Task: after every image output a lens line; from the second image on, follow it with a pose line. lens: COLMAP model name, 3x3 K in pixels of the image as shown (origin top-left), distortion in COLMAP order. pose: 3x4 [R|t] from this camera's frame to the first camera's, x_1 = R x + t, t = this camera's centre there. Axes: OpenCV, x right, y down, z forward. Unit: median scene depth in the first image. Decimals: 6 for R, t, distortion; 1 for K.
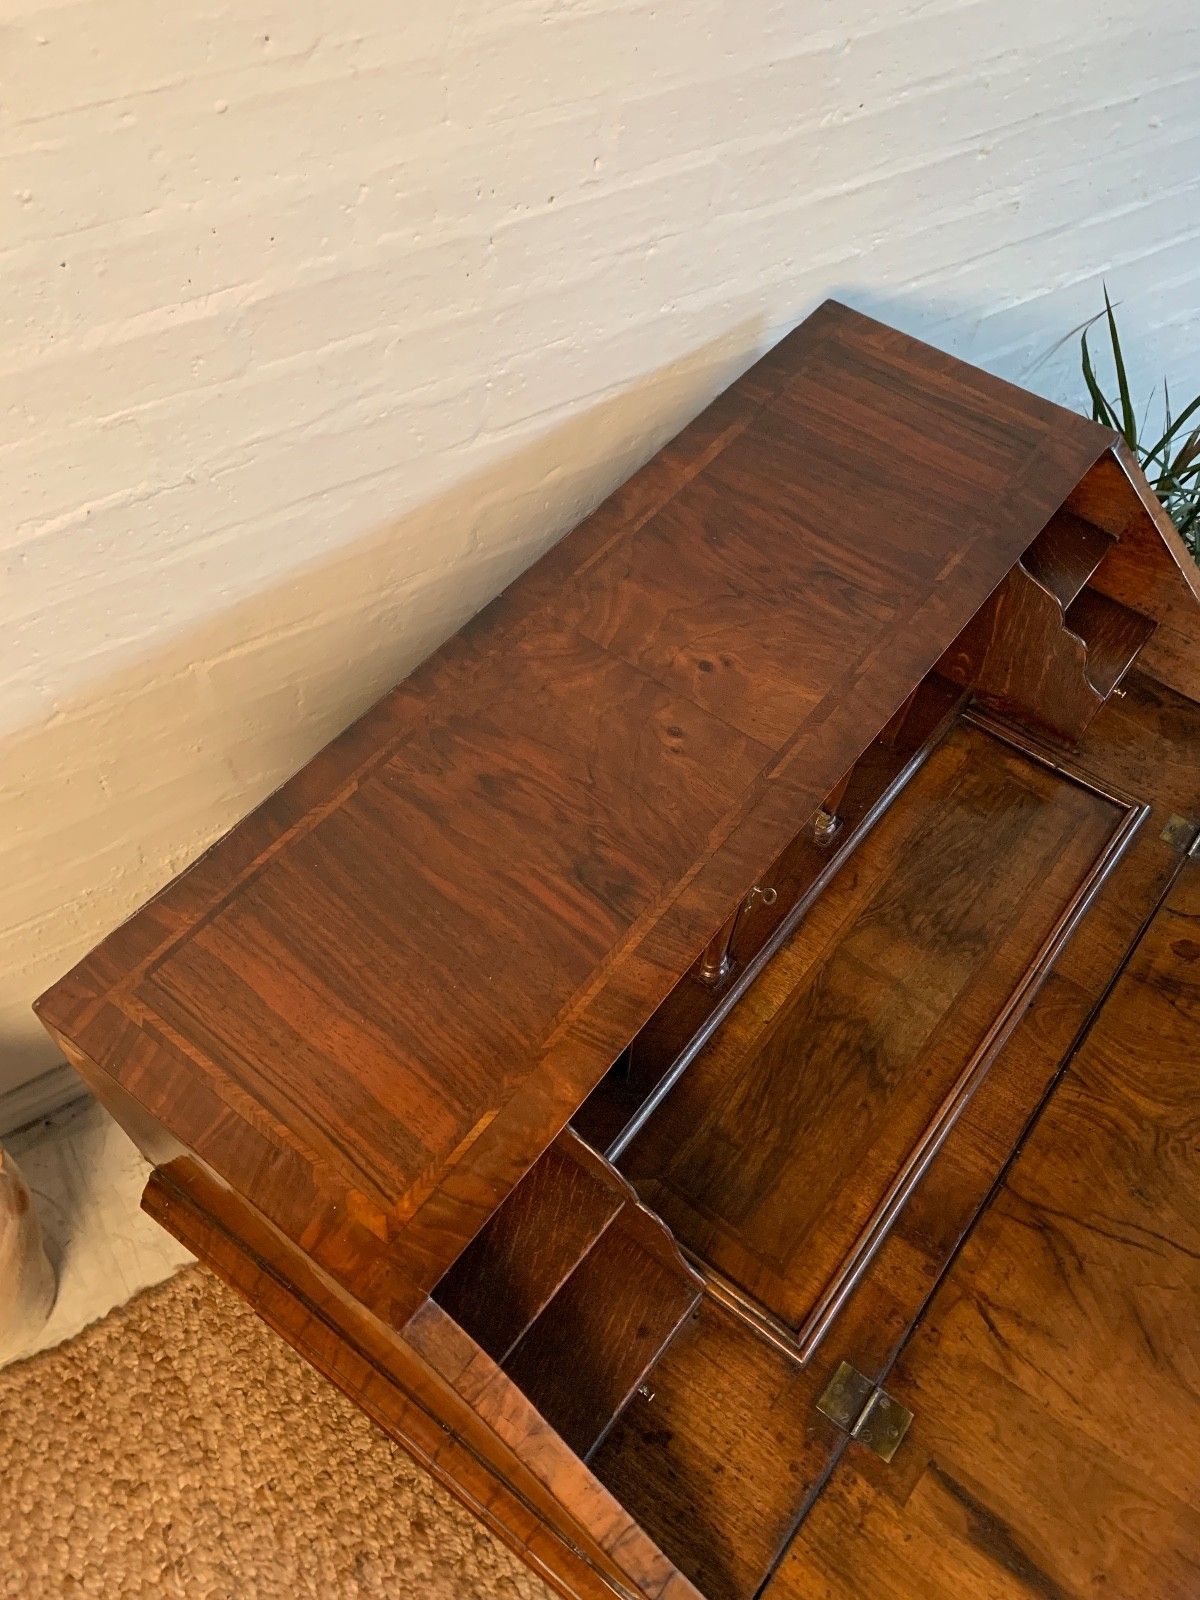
lens RADIAL K [[1236.9, 0, 599.5], [0, 1236.9, 786.6], [0, 0, 1]] dist [0.009207, -0.013093]
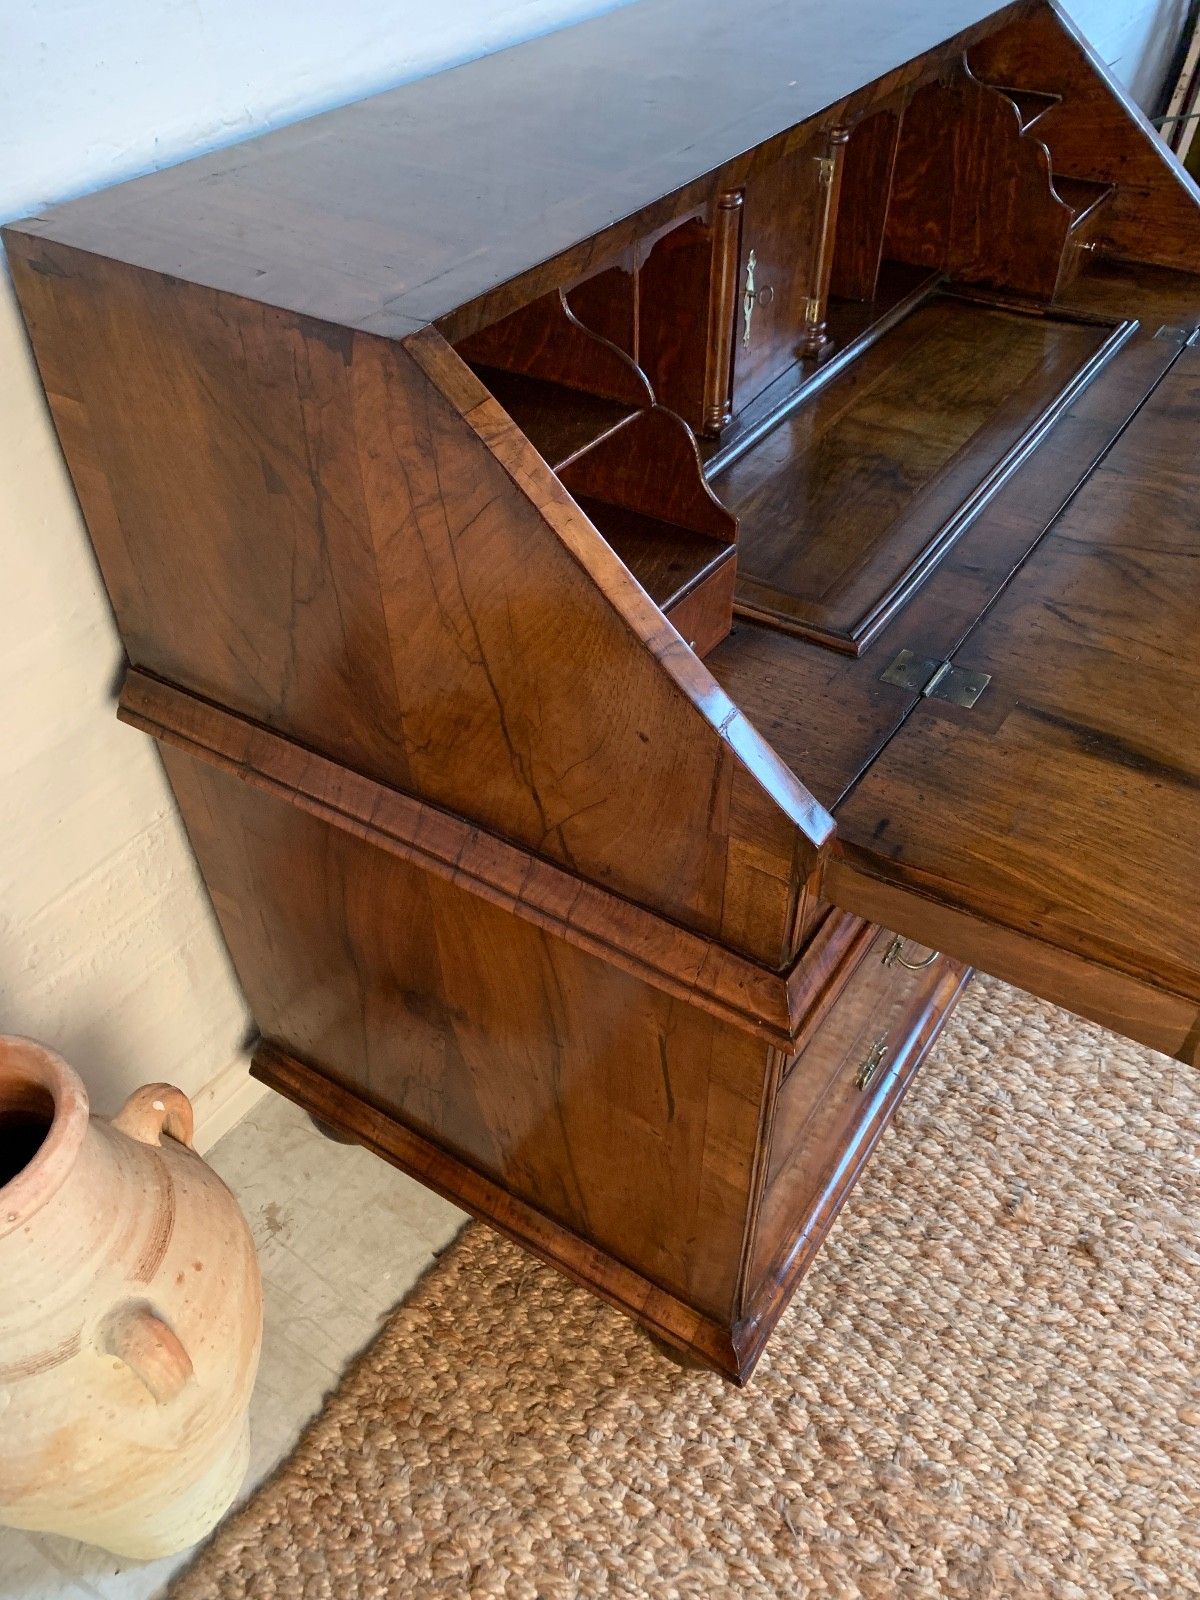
lens RADIAL K [[1241.5, 0, 595.9], [0, 1241.5, 796.7], [0, 0, 1]] dist [-0.001214, -0.002790]
pose [[0.901932, -0.328798, 0.280020, -0.360093], [0.382674, 0.908985, -0.165250, 0.296453], [-0.200200, 0.256200, 0.945665, 0.183345]]
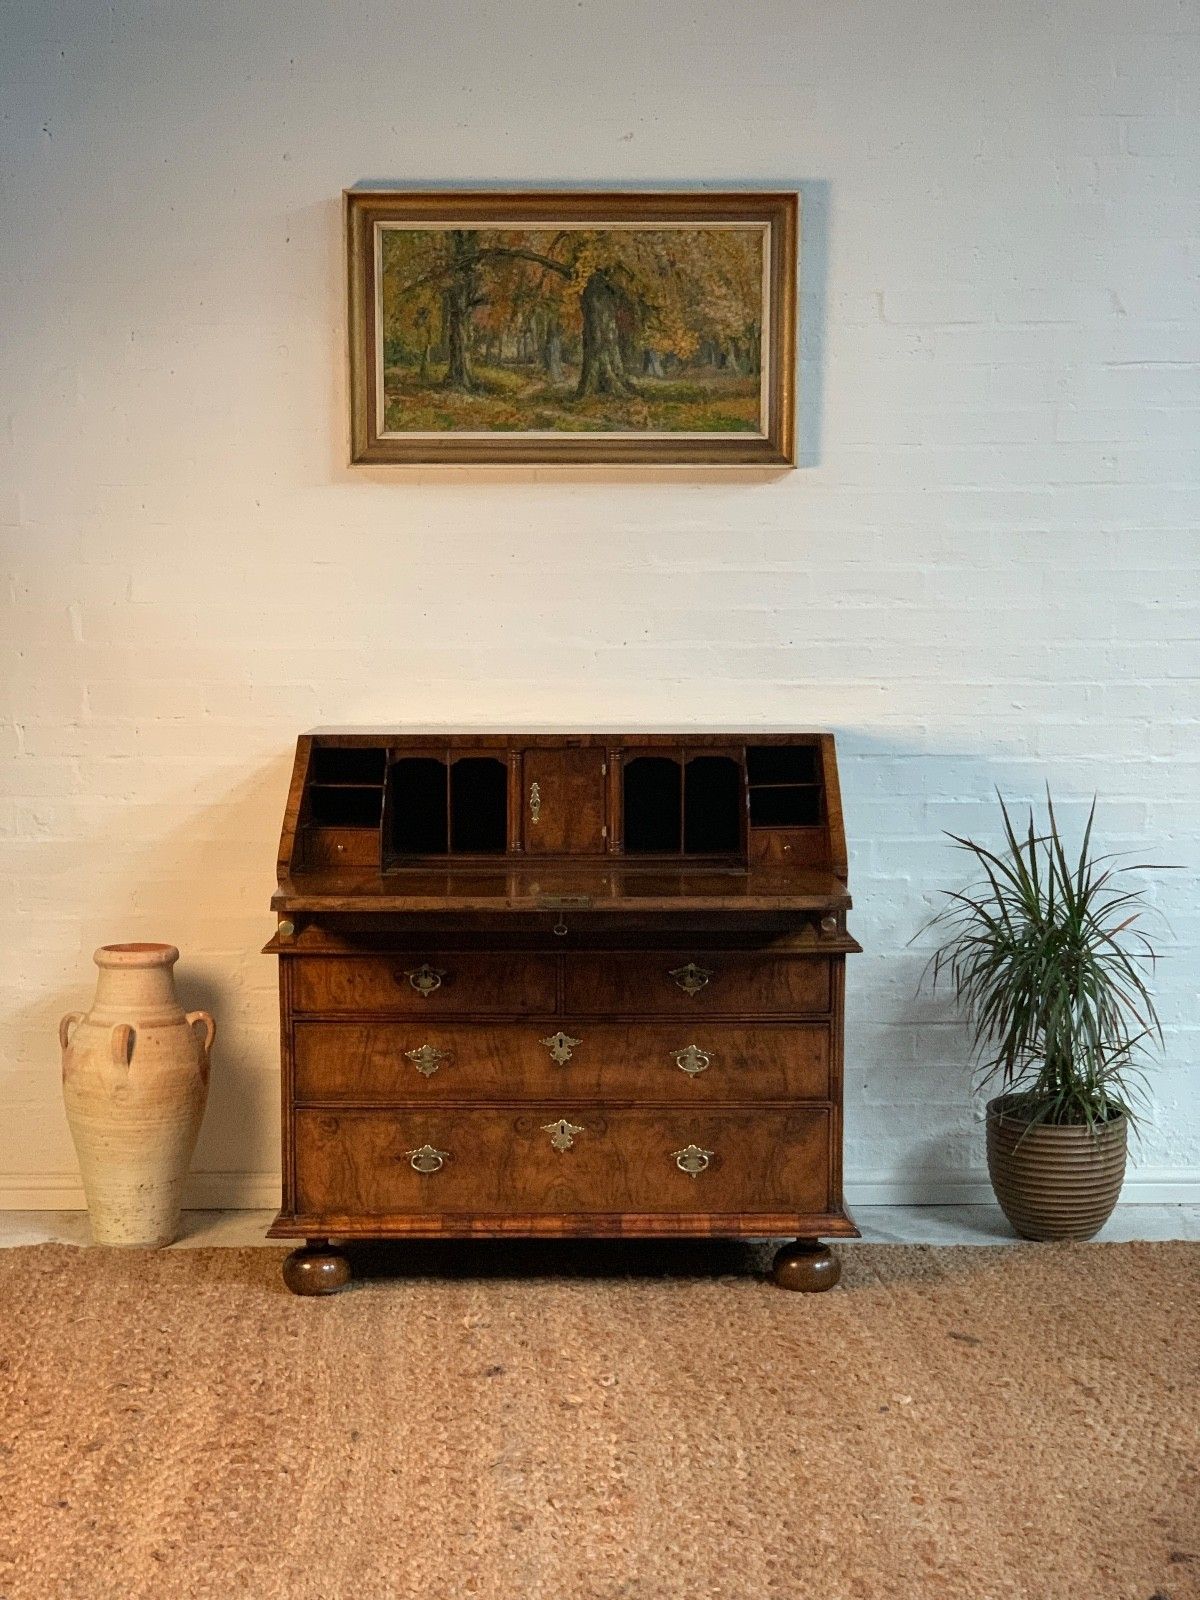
lens RADIAL K [[2394.0, 0, 601.8], [0, 2394.0, 742.0], [0, 0, 1]] dist [0.045359, -0.246785]
pose [[0.856305, -0.008129, -0.516407, 1.572637], [-0.410283, 0.596618, -0.689721, 1.931408], [0.313705, 0.802484, 0.507551, -0.808423]]
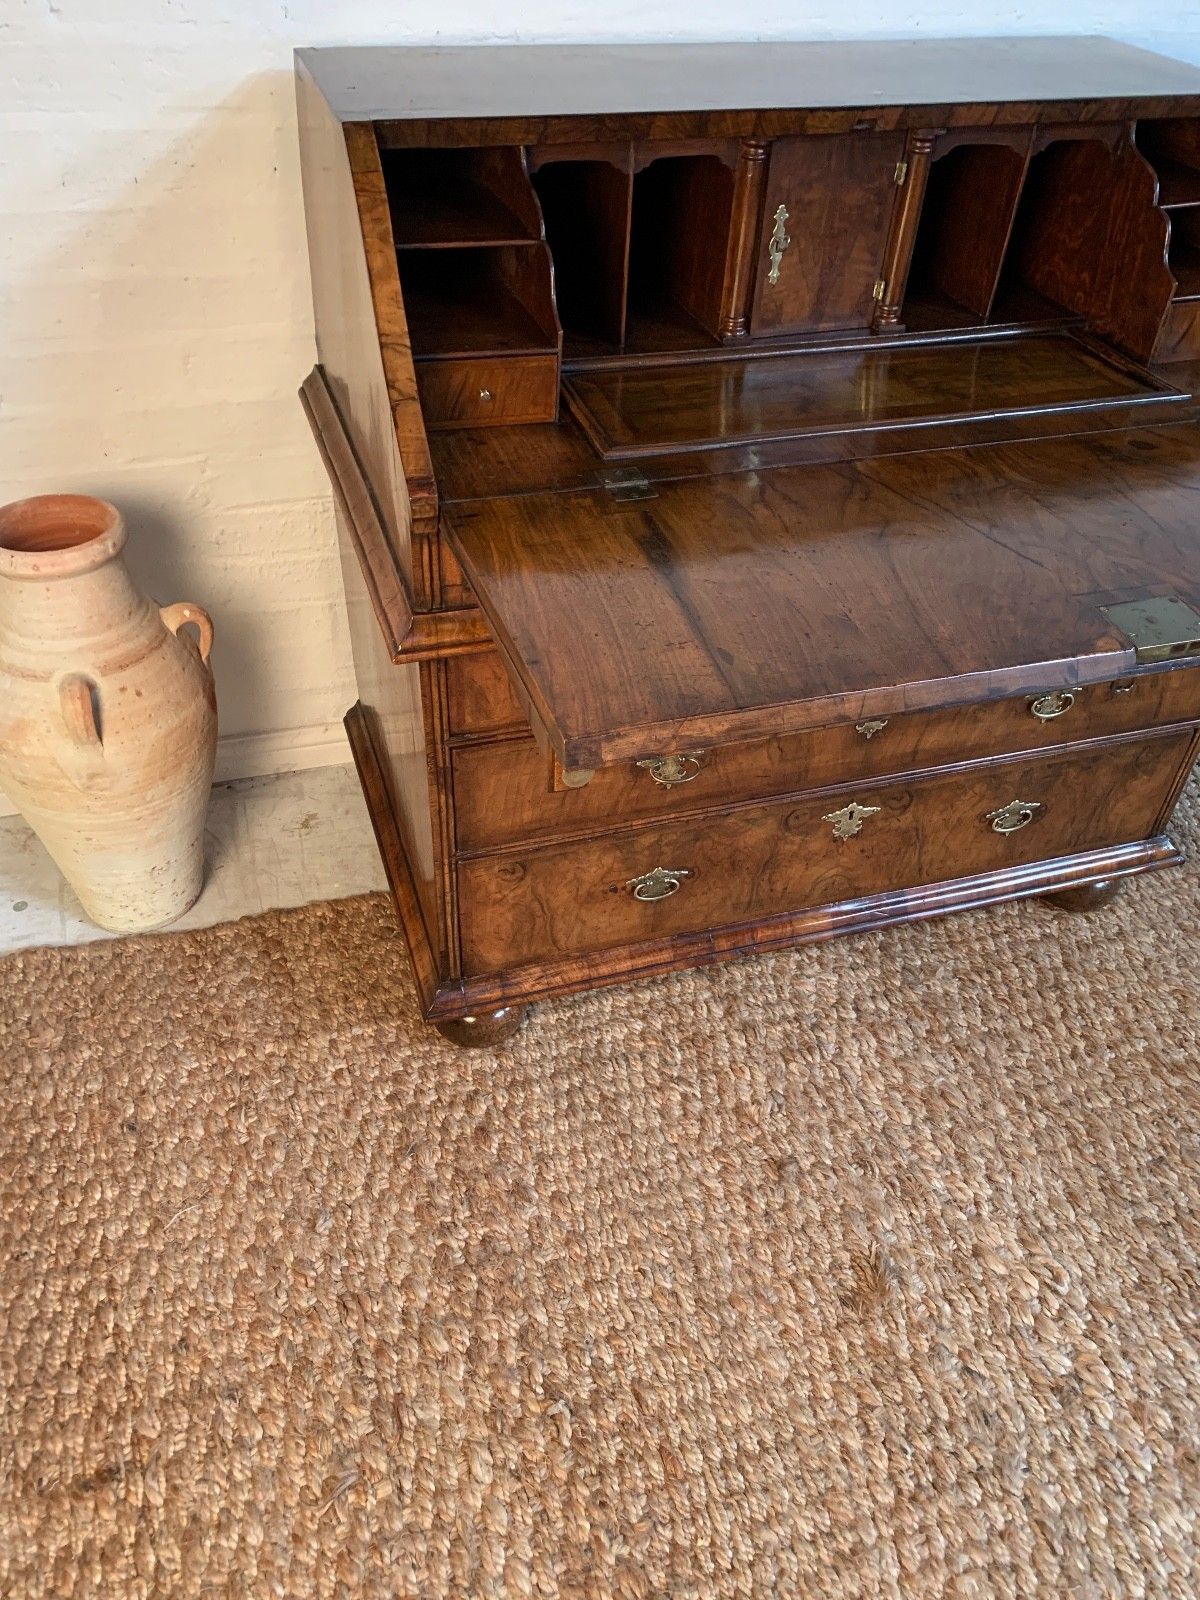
lens RADIAL K [[1234.3, 0, 592.6], [0, 1234.3, 807.3], [0, 0, 1]] dist [0.009528, -0.013404]
pose [[0.972314, 0.154383, -0.175417, 0.066264], [-0.196342, 0.946786, -0.255042, 0.578092], [0.126709, 0.282423, 0.950885, 0.016812]]
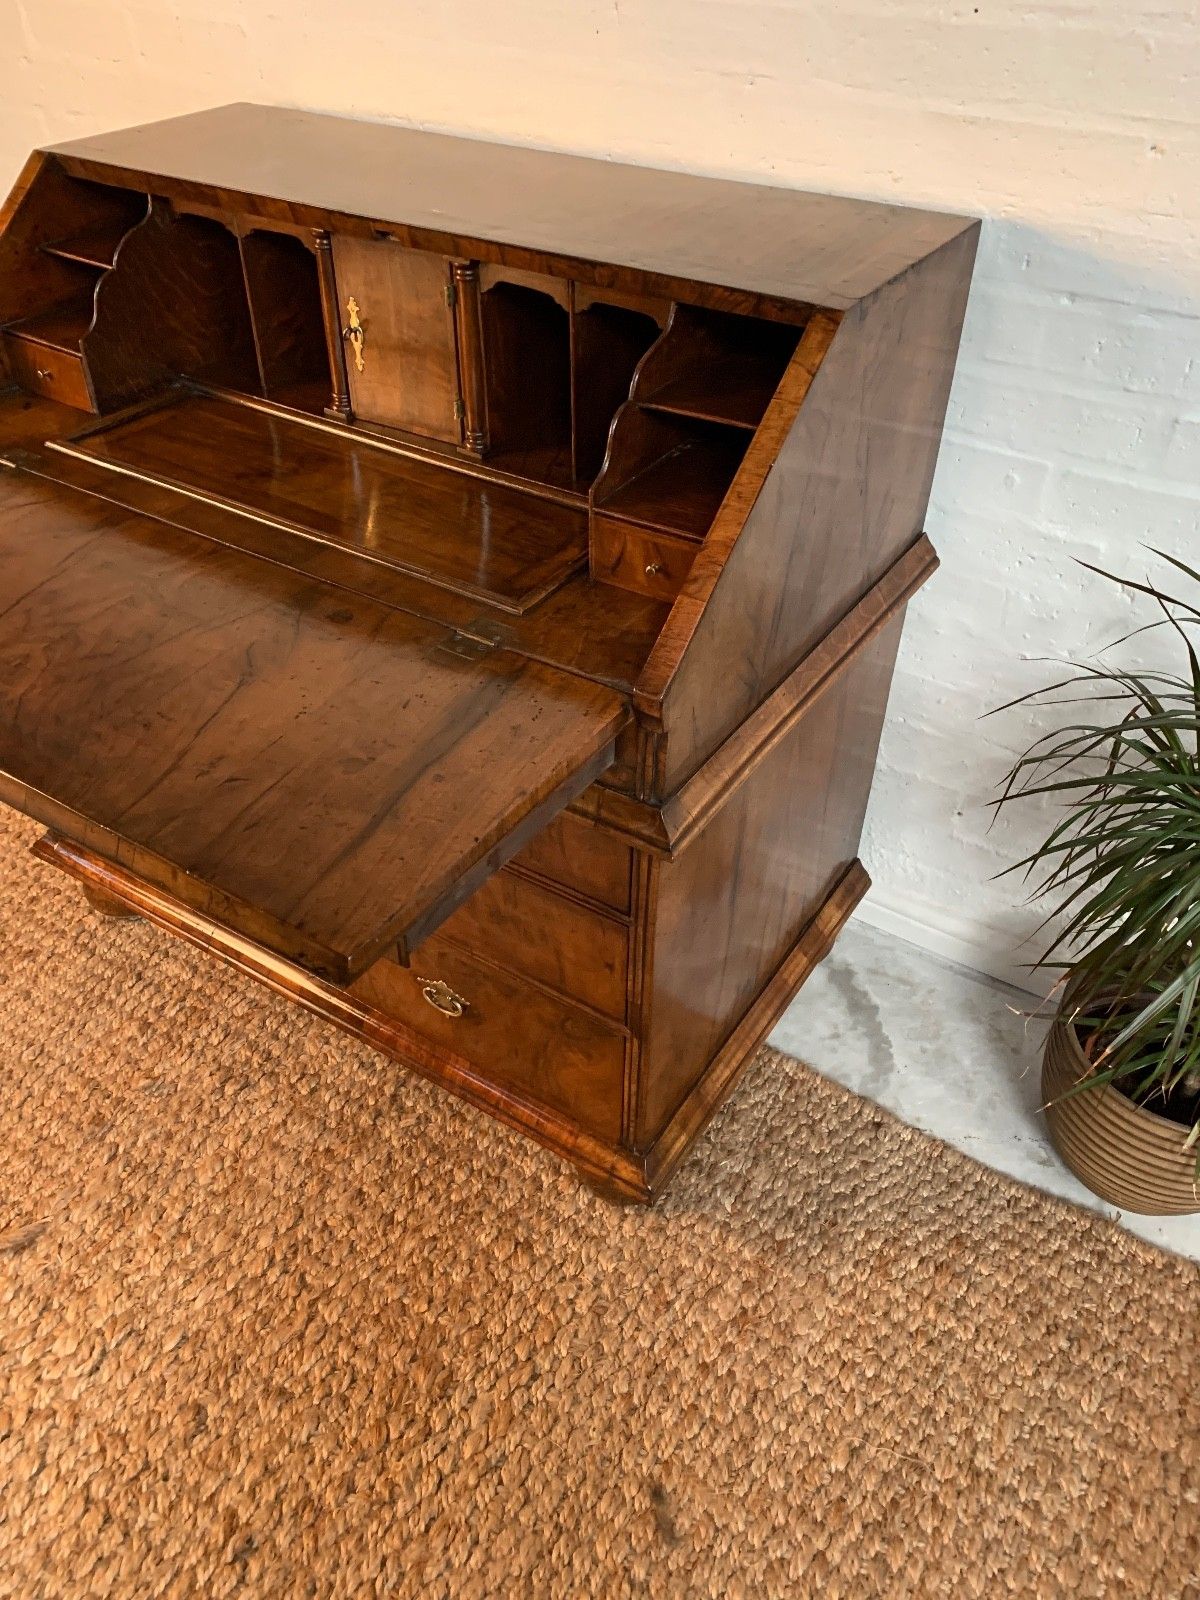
lens RADIAL K [[1236.0, 0, 594.7], [0, 1236.0, 801.1], [0, 0, 1]] dist [0.006378, -0.008508]
pose [[0.435344, 0.546590, -0.715342, 0.850570], [-0.741545, 0.668275, 0.059335, 0.022796], [0.510477, 0.504627, 0.696250, 0.368112]]
